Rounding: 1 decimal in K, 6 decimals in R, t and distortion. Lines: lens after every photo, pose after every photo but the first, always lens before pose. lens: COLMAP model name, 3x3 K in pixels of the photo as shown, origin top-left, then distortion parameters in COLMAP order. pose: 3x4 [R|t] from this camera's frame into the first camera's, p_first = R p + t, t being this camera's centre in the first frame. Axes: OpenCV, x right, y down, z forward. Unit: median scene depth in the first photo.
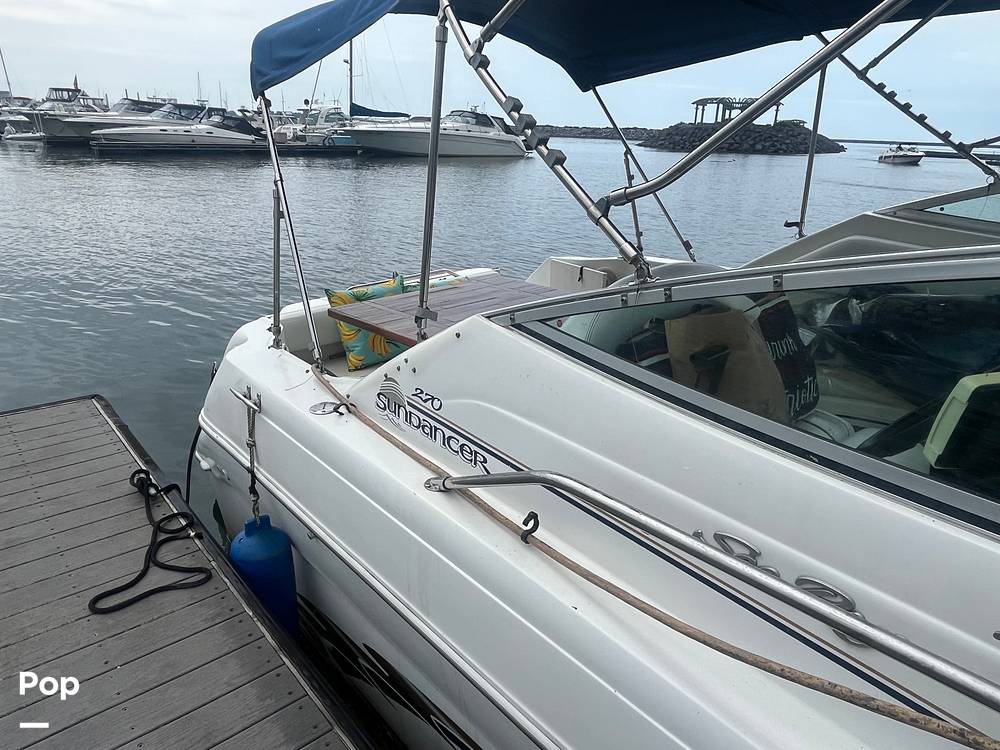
lens RADIAL K [[657.6, 0, 513.3], [0, 657.6, 374.1], [0, 0, 1]] dist [-0.000794, -0.006616]
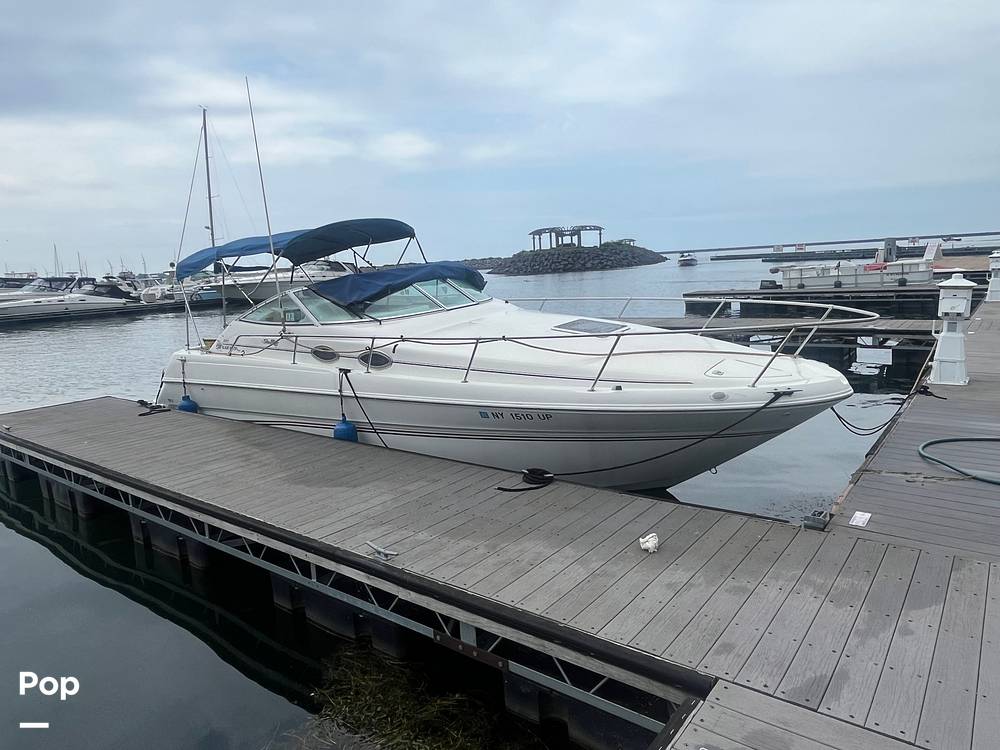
lens RADIAL K [[655.7, 0, 505.0], [0, 655.7, 379.5], [0, 0, 1]] dist [-0.000953, -0.006226]
pose [[0.979129, -0.119175, 0.164635, 0.028772], [0.146914, 0.974755, -0.168135, 0.040835], [-0.140441, 0.188813, 0.971919, -0.112484]]
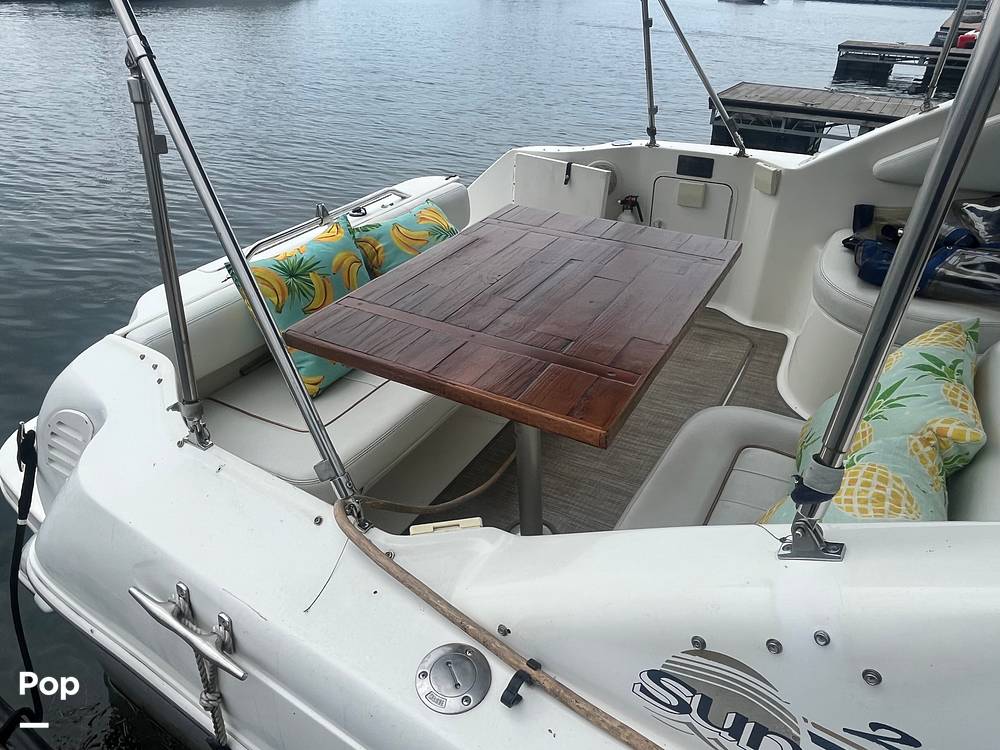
lens RADIAL K [[640.1, 0, 501.3], [0, 640.1, 360.3], [0, 0, 1]] dist [0.000883, 0.002198]
pose [[0.955495, -0.157119, 0.249686, -0.012778], [0.105766, 0.972554, 0.207251, -0.008226], [-0.275397, -0.171619, 0.945888, 0.025928]]
